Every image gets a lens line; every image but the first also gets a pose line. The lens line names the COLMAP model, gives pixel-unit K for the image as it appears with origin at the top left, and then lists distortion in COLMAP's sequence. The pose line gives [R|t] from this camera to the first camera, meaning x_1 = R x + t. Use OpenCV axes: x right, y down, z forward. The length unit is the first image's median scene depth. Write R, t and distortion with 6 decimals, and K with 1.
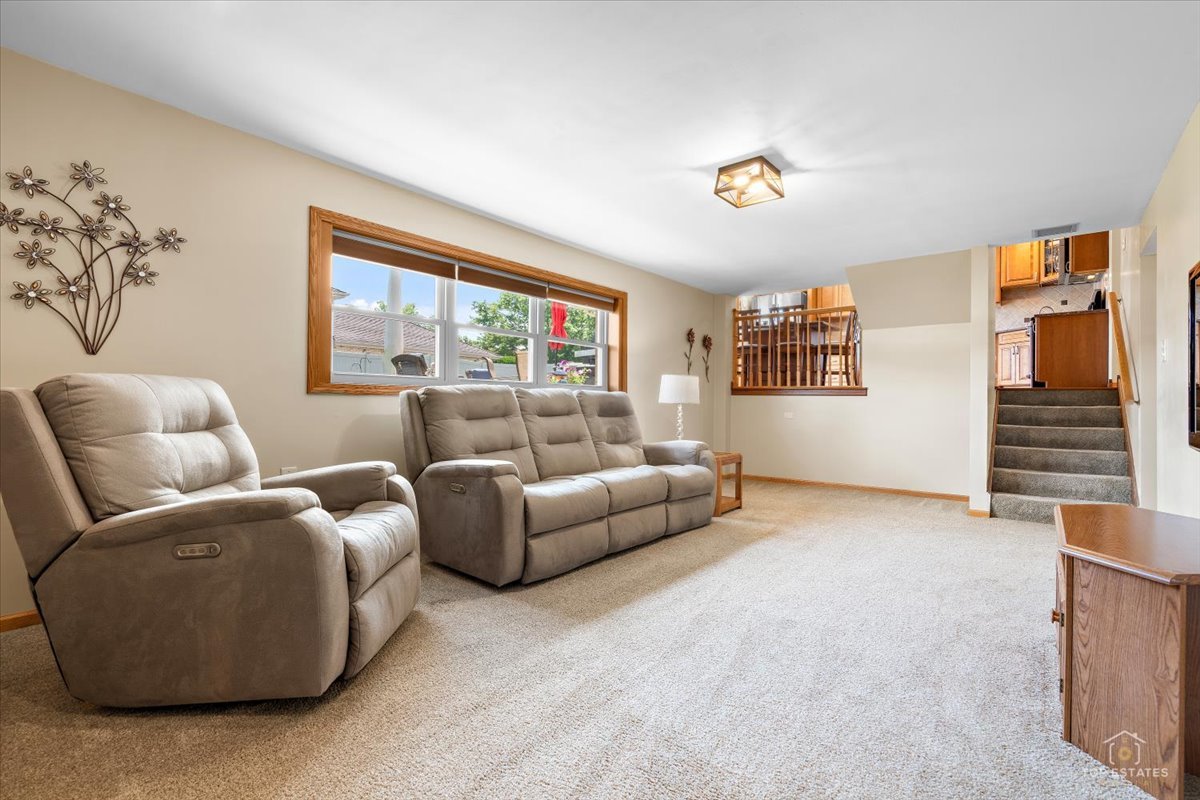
lens RADIAL K [[543.2, 0, 602.5], [0, 543.2, 402.6], [0, 0, 1]] dist [-0.000331, 0.000075]
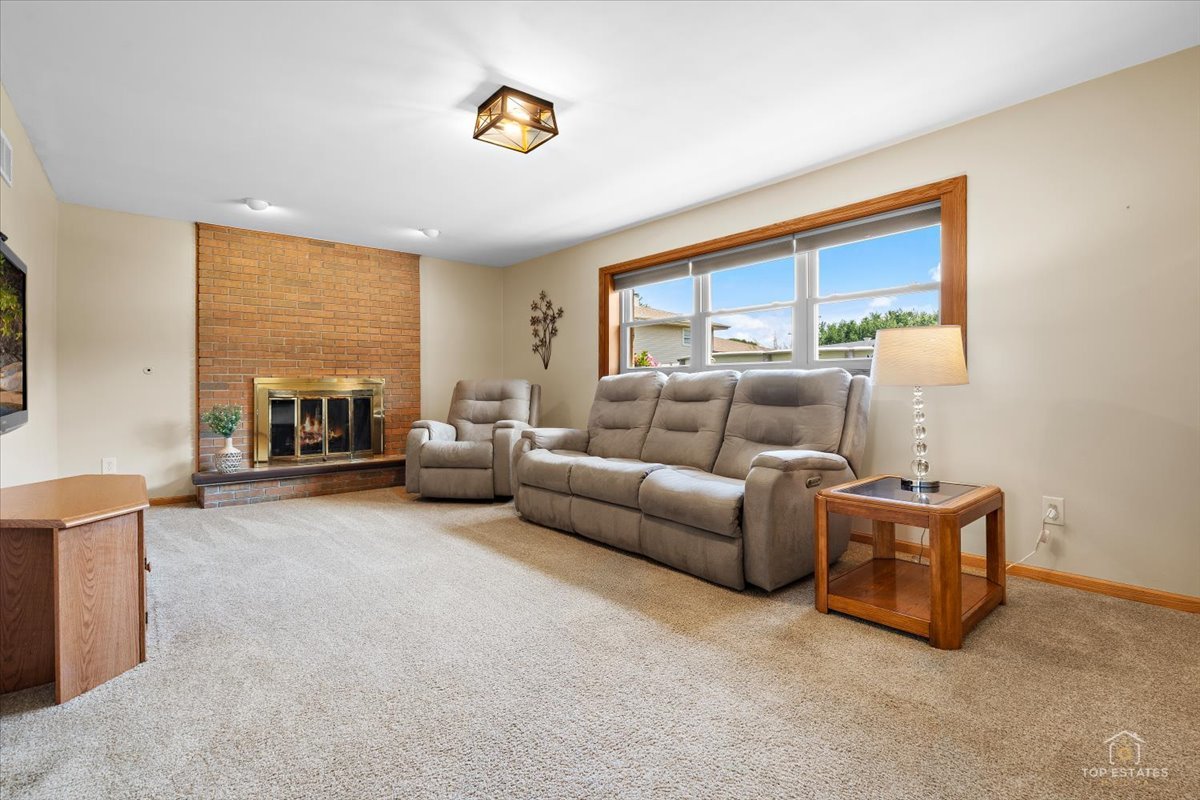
lens RADIAL K [[543.2, 0, 604.0], [0, 543.2, 391.5], [0, 0, 1]] dist [-0.000331, 0.000075]
pose [[-0.171035, -0.007500, -0.985236, 1.339612], [-0.004207, 0.999967, -0.006881, 0.024581], [0.985256, 0.002968, -0.171061, 1.620878]]
